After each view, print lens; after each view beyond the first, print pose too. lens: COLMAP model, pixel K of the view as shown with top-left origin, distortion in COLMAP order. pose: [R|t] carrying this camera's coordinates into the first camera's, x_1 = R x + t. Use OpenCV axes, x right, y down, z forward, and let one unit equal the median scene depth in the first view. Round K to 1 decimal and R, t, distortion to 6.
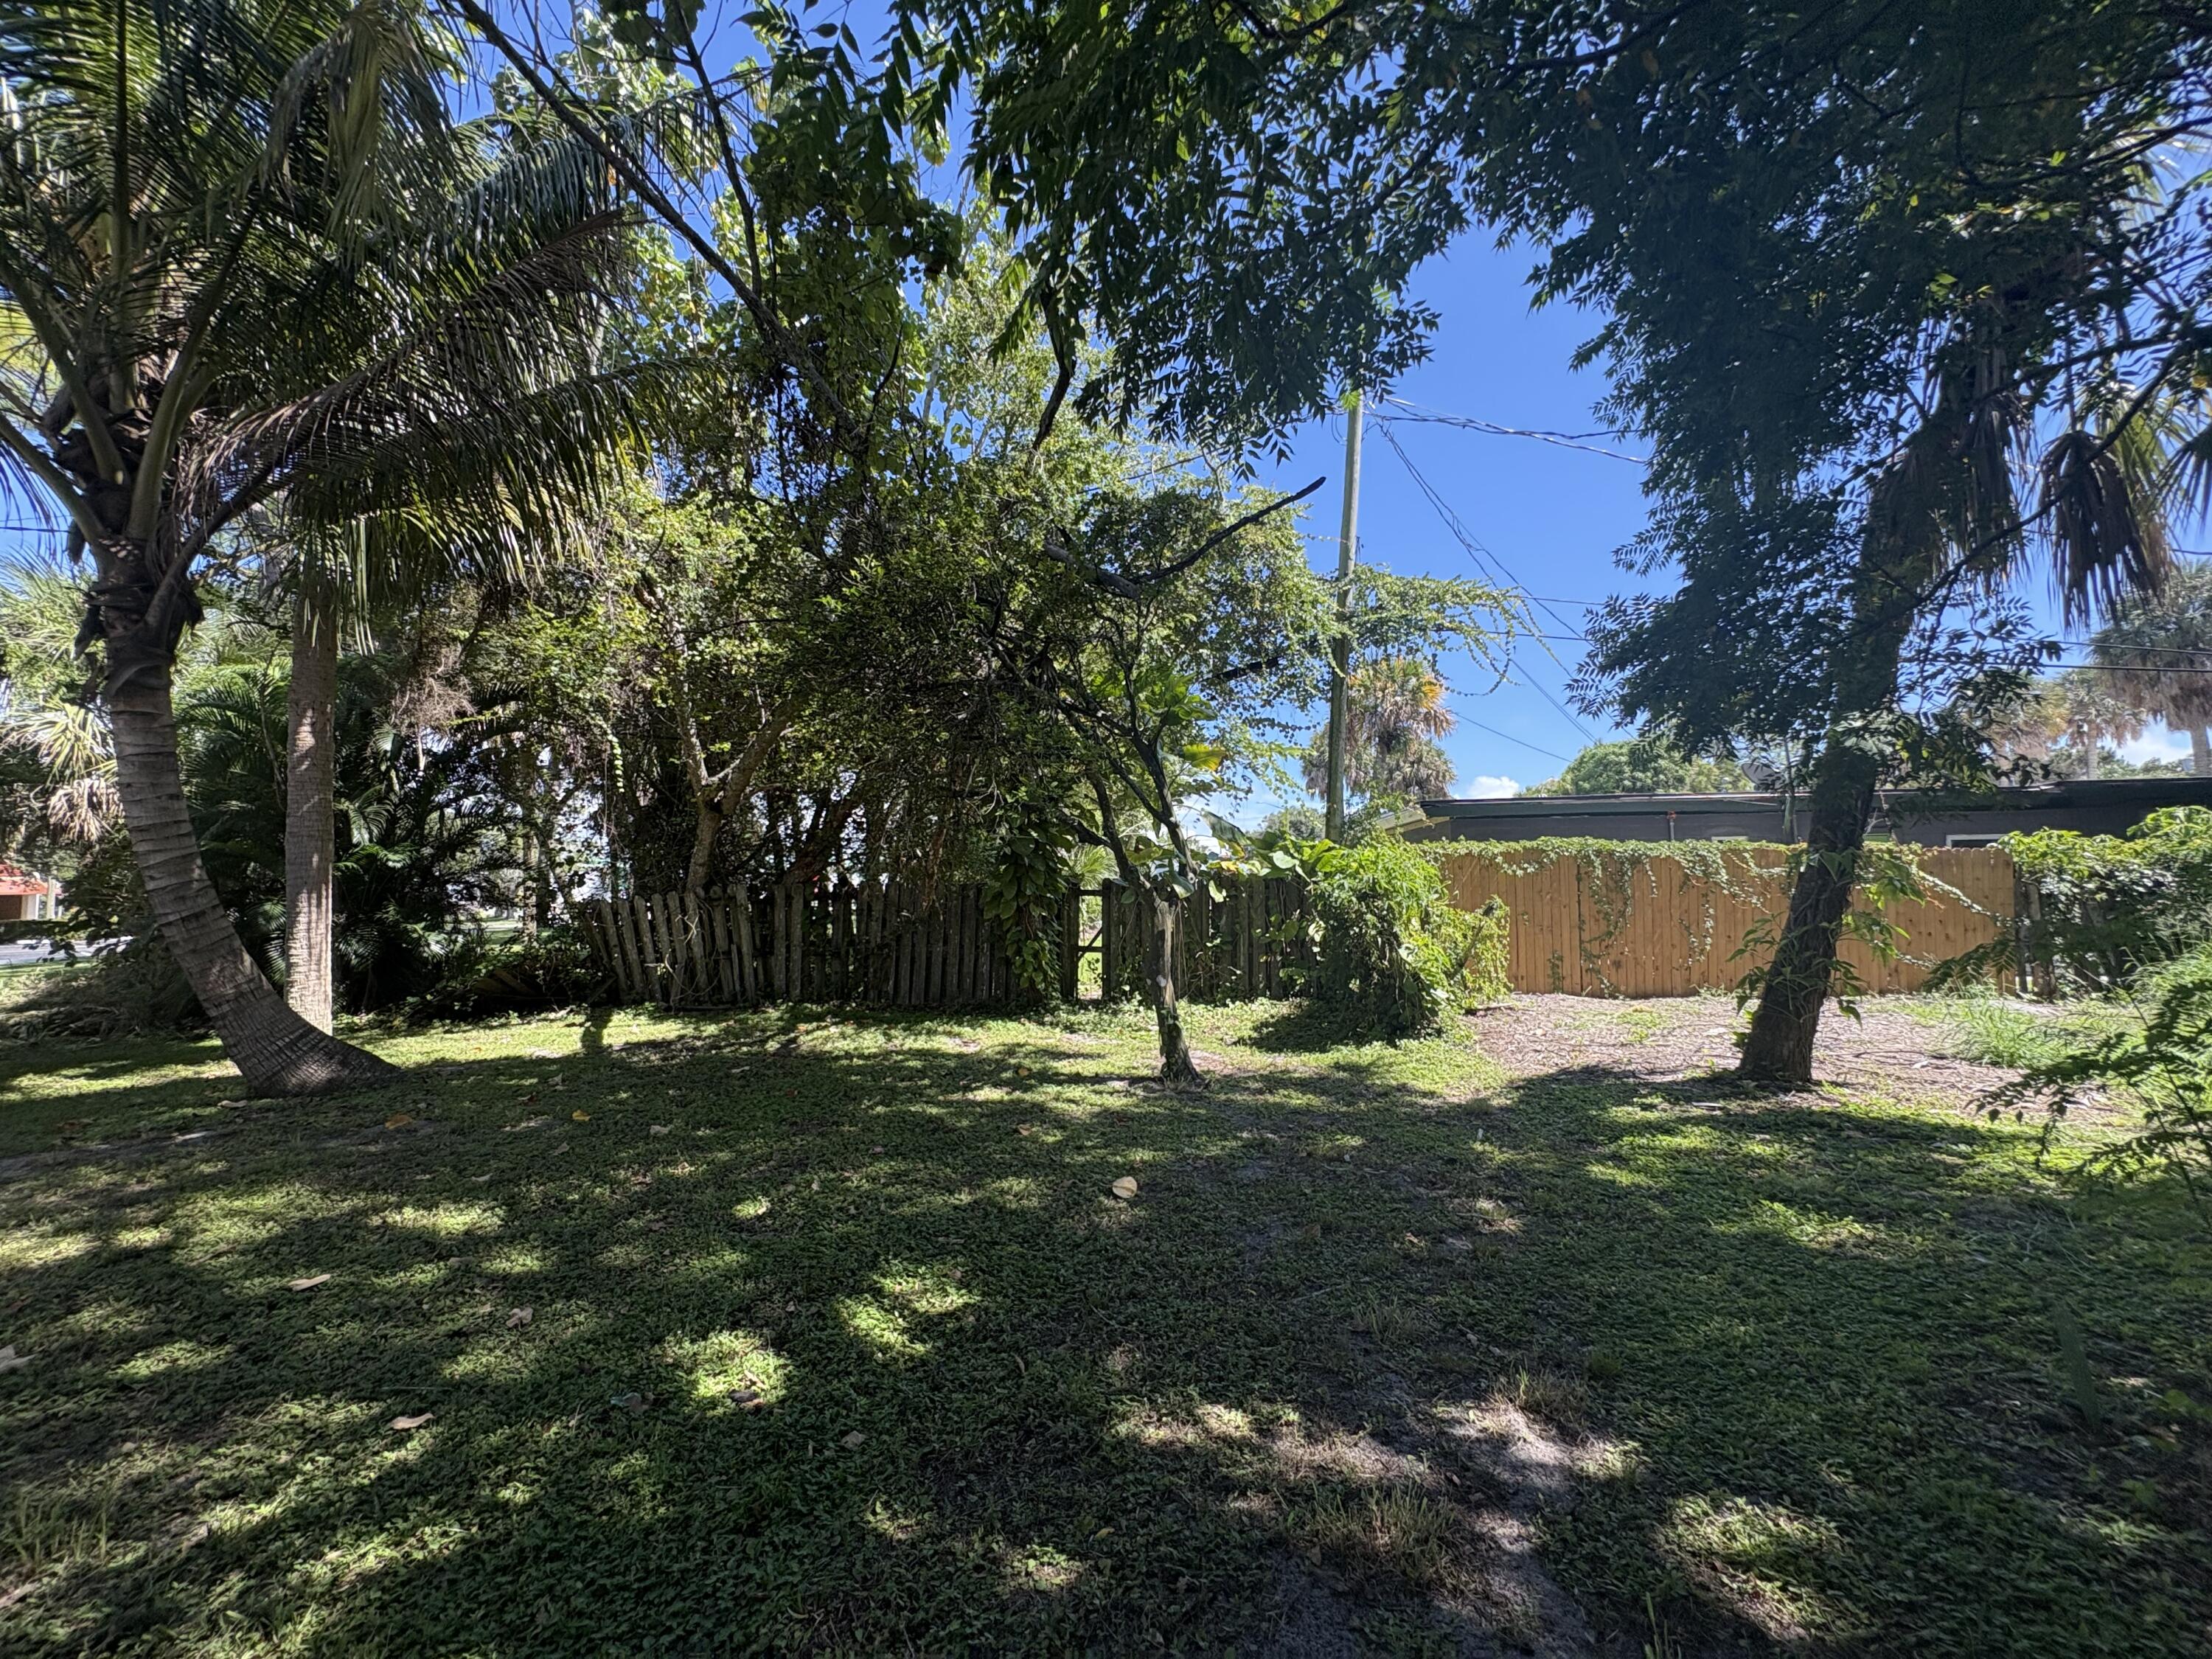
lens RADIAL K [[880.3, 0, 1110.5], [0, 880.3, 829.8], [0, 0, 1]] dist [-0.000816, 0.000623]
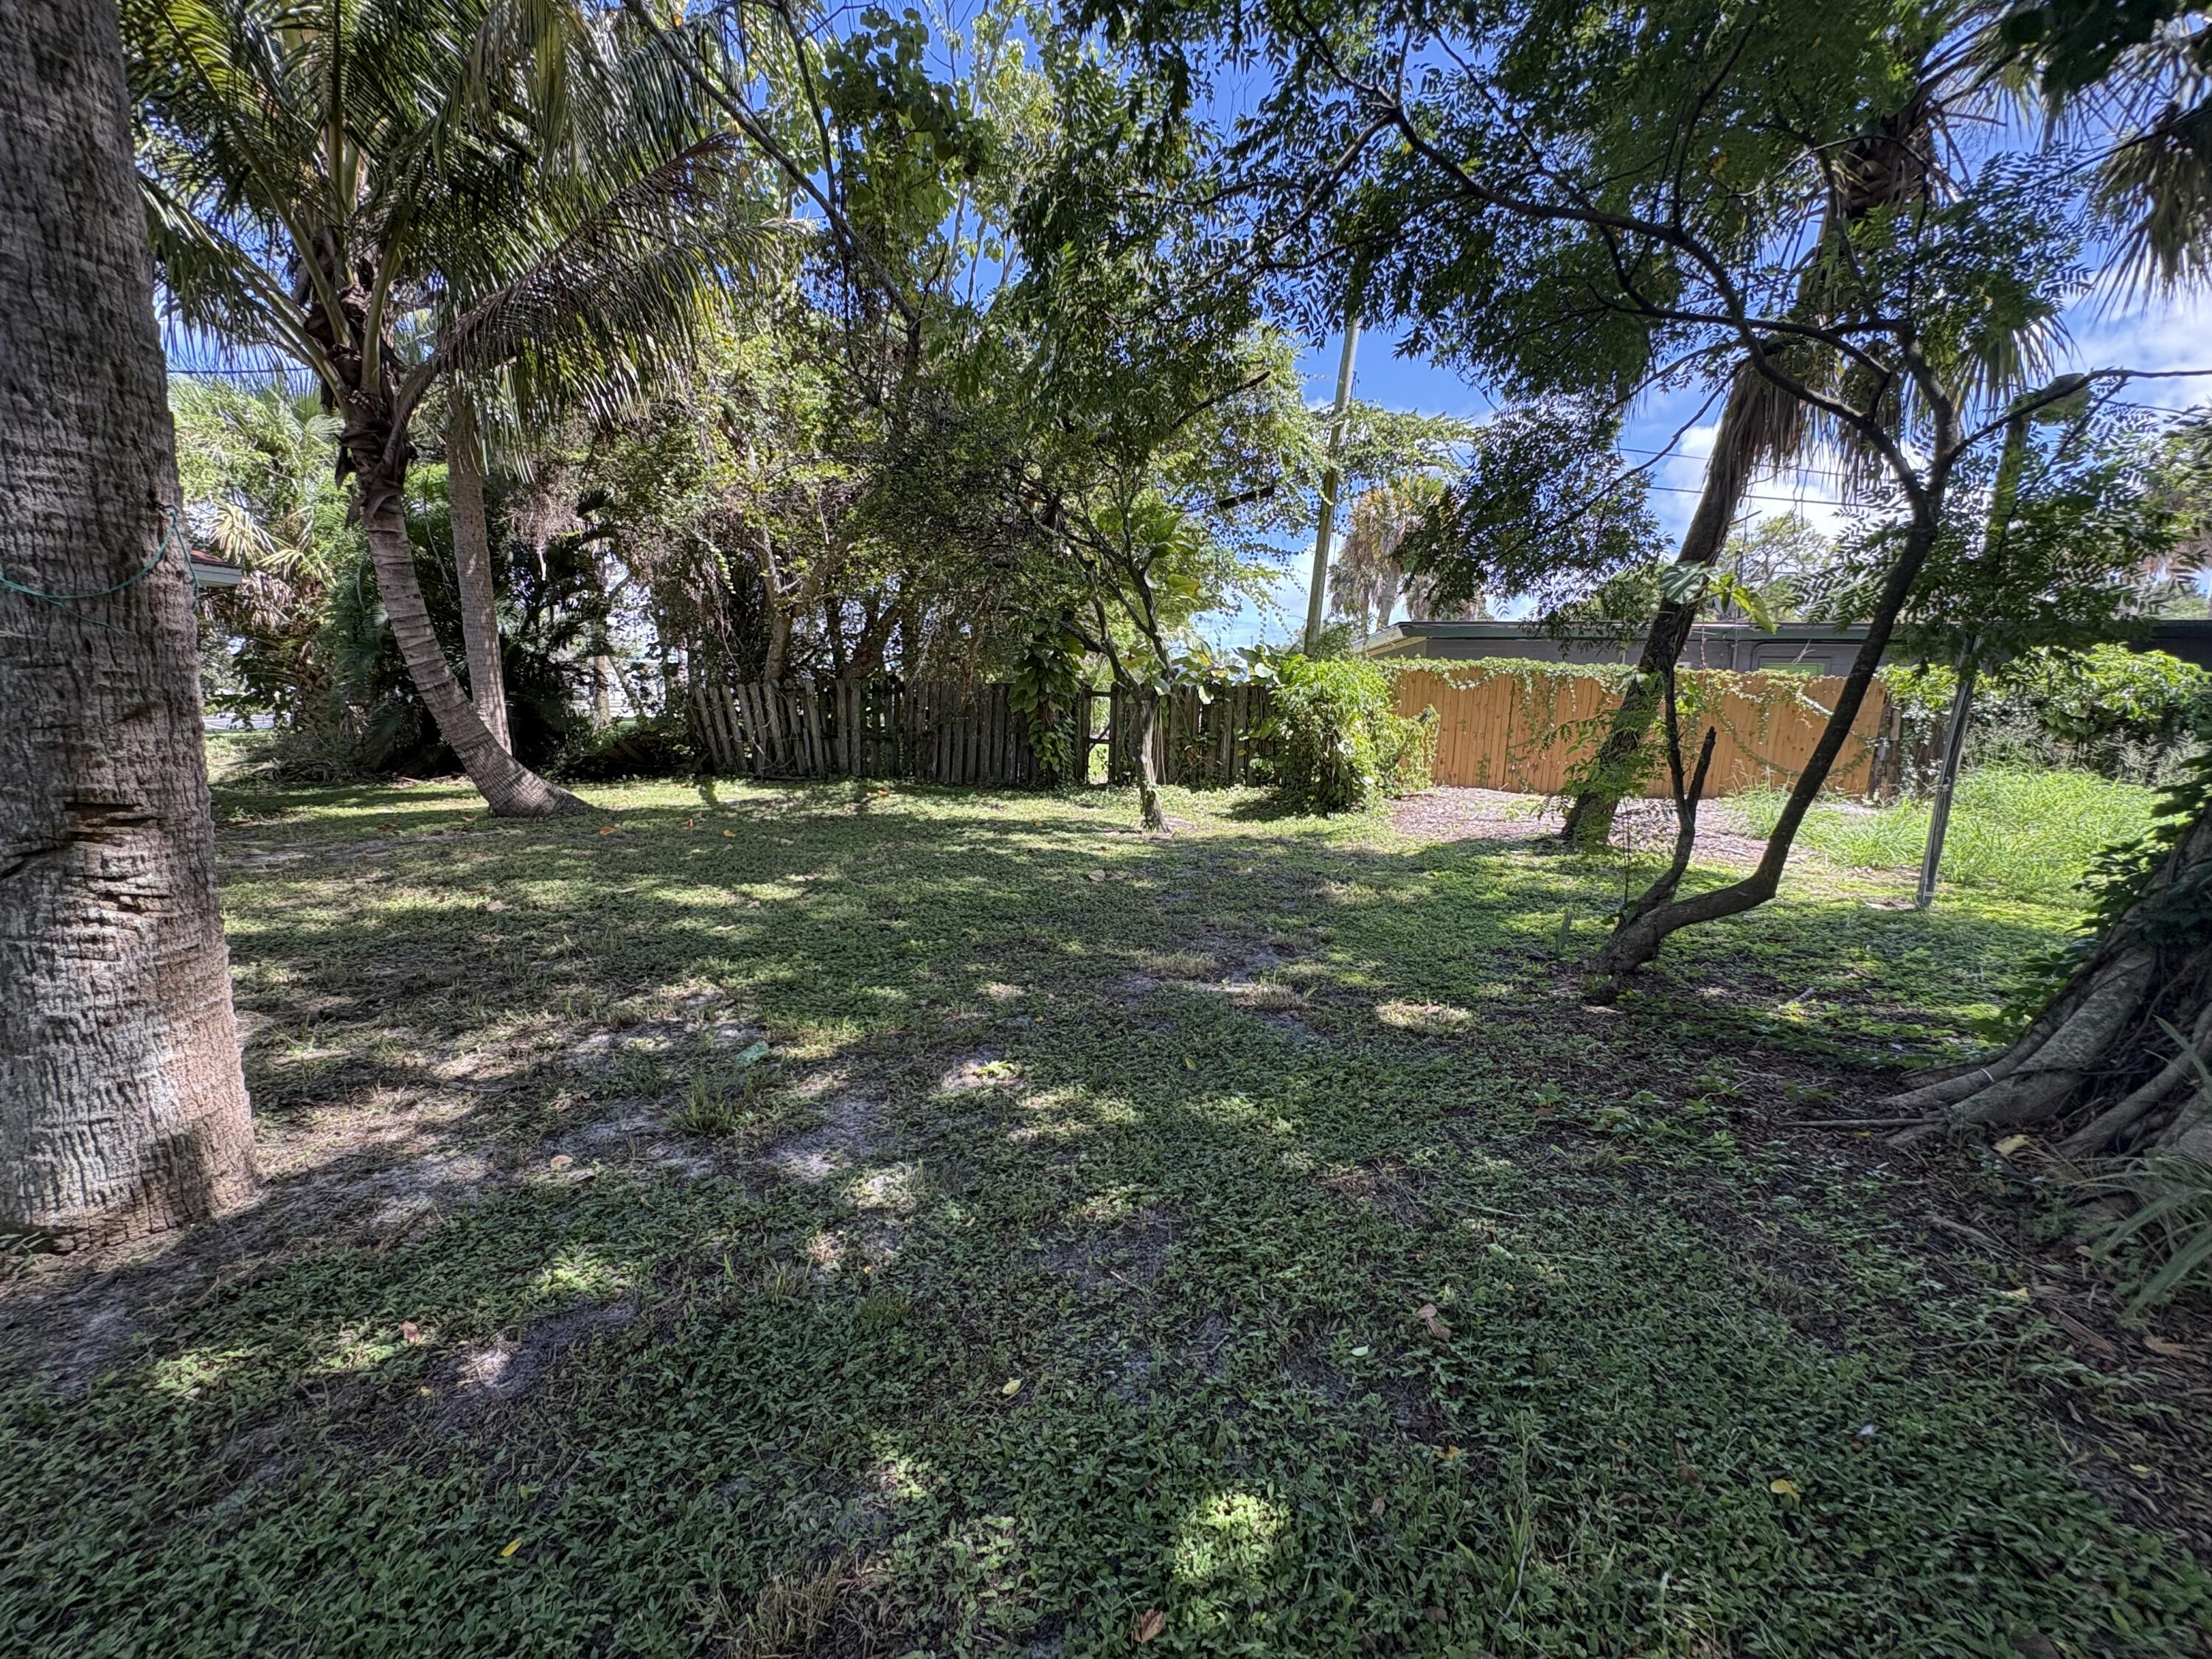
lens RADIAL K [[880.3, 0, 1110.5], [0, 880.3, 829.8], [0, 0, 1]] dist [-0.000816, 0.000623]
pose [[0.998854, 0.035611, -0.031974, 0.044912], [-0.027998, 0.976628, 0.213104, -0.003651], [0.038815, -0.211964, 0.976506, -0.258493]]
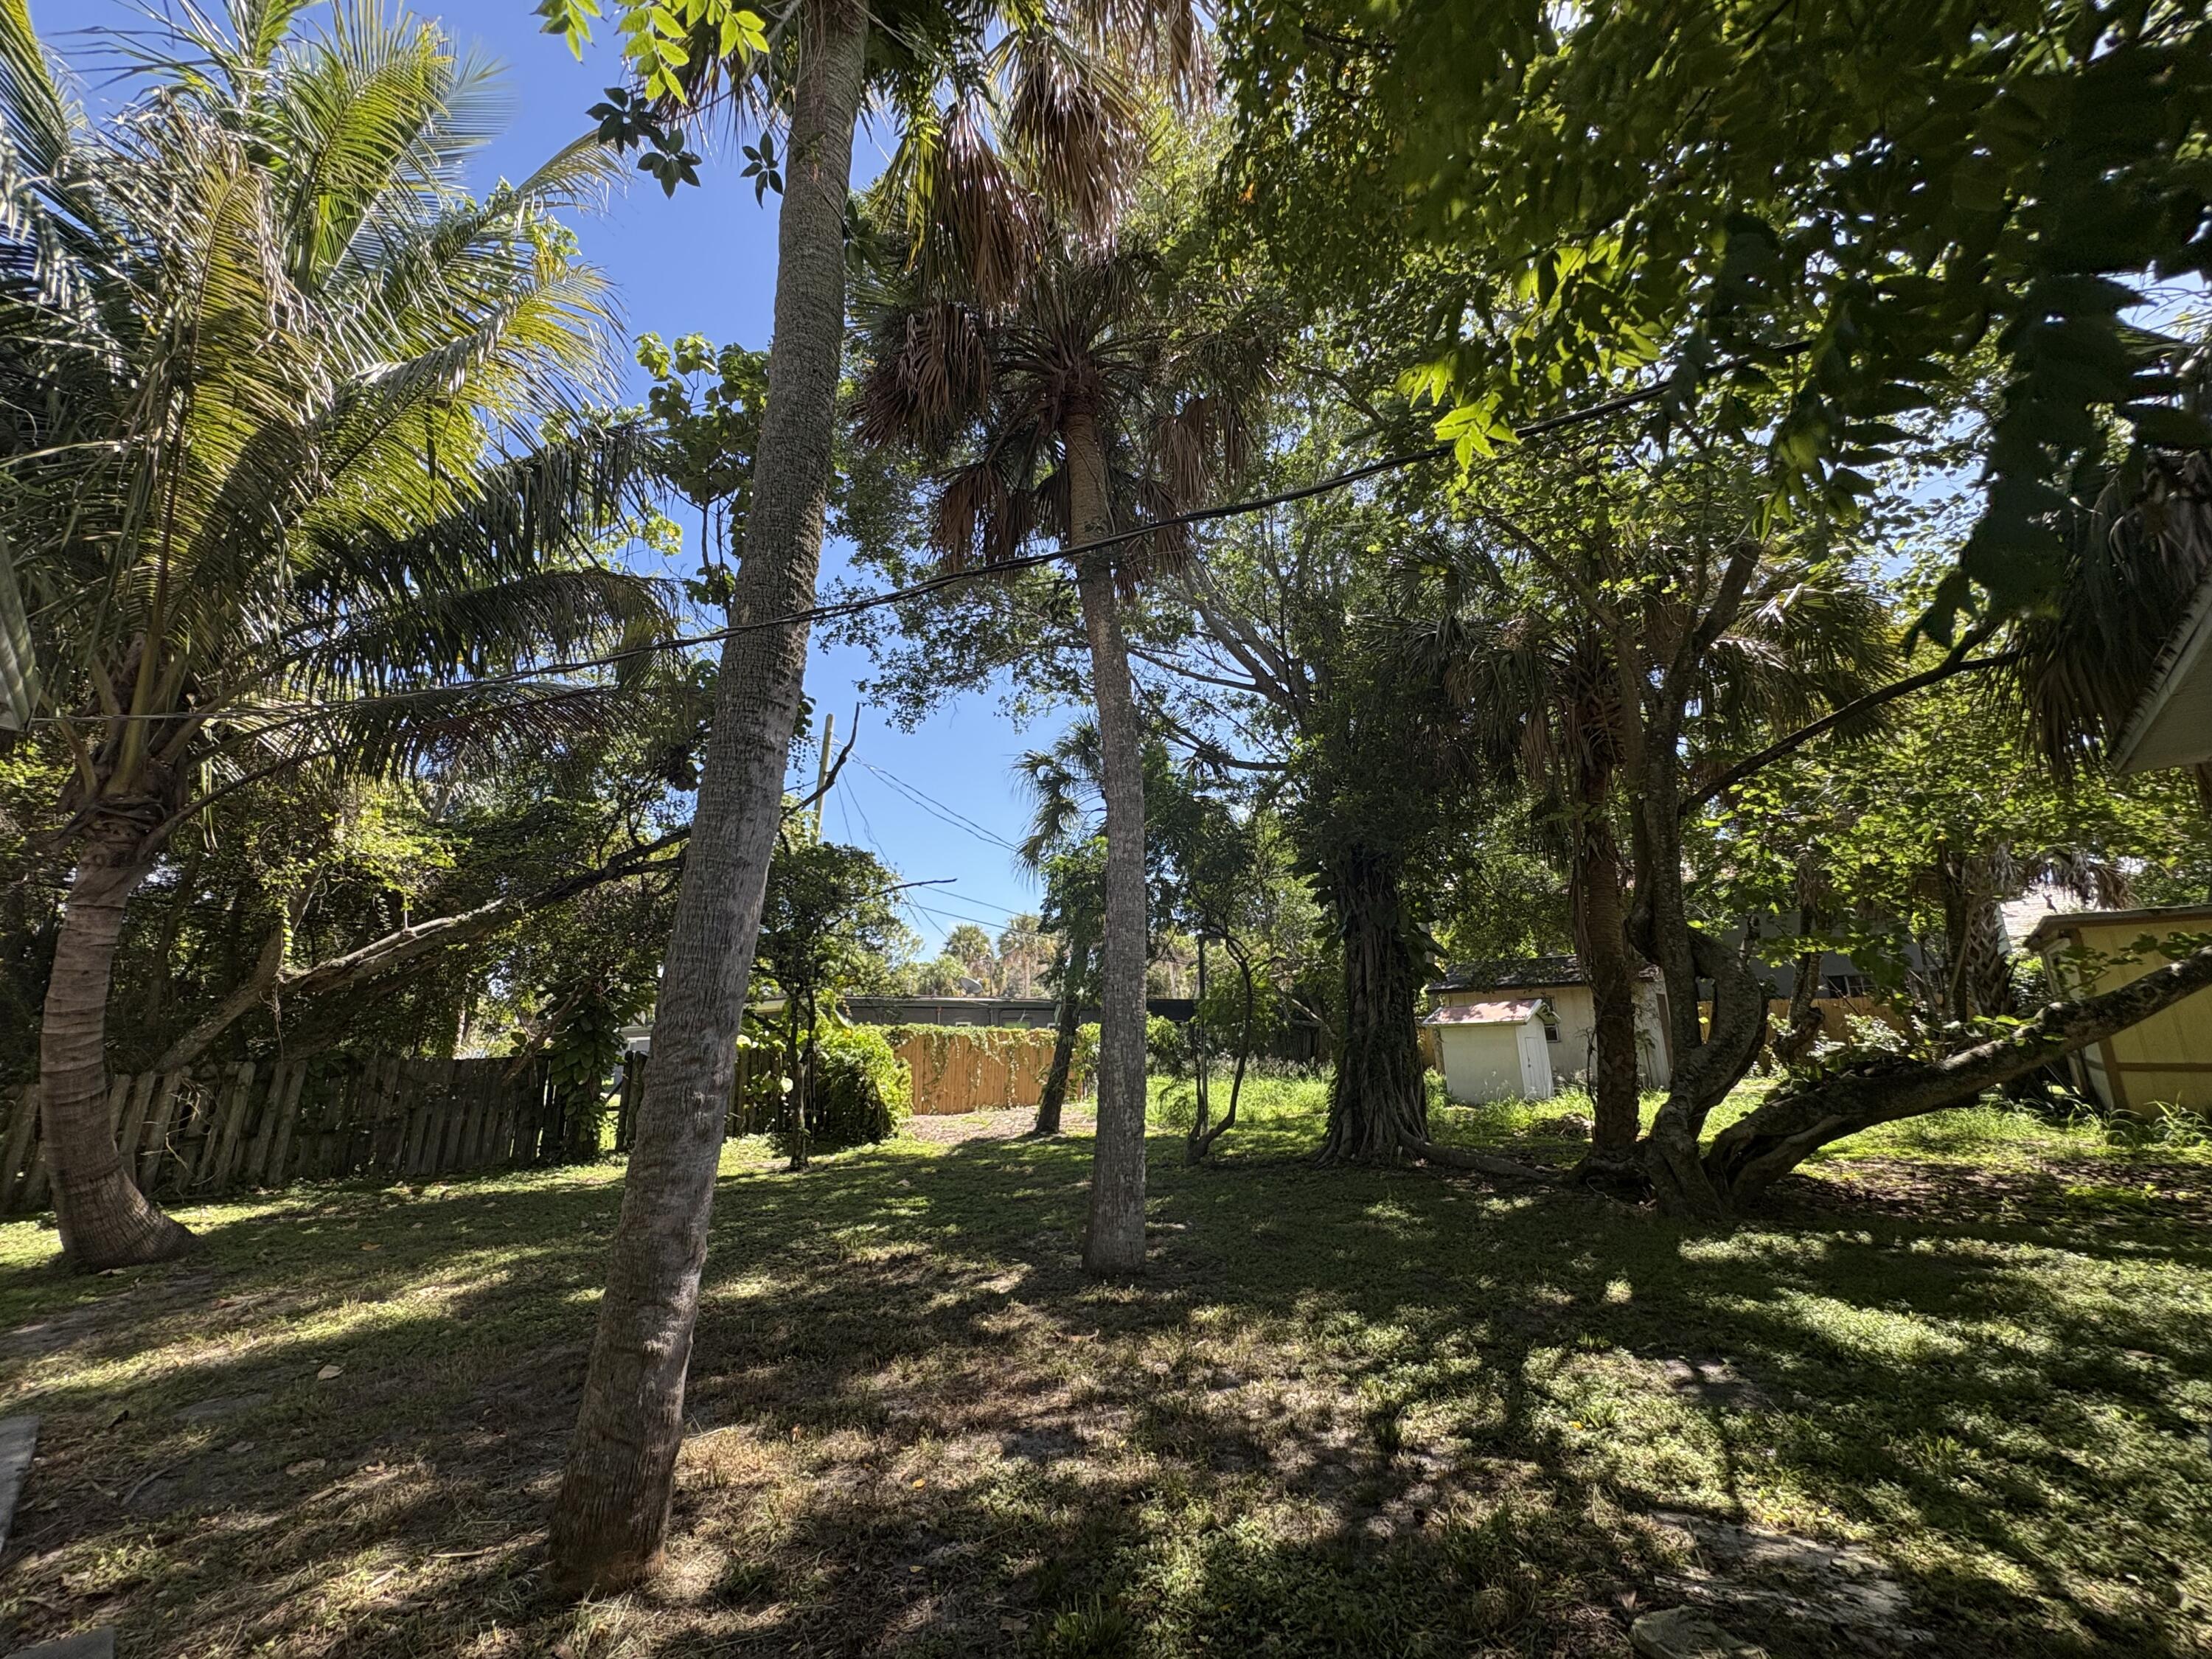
lens RADIAL K [[880.3, 0, 1110.5], [0, 880.3, 829.8], [0, 0, 1]] dist [-0.000816, 0.000623]
pose [[0.591370, 0.183748, 0.785187, -0.875968], [-0.037389, 0.978894, -0.200919, -0.038595], [-0.805533, 0.089460, 0.585759, -0.463122]]
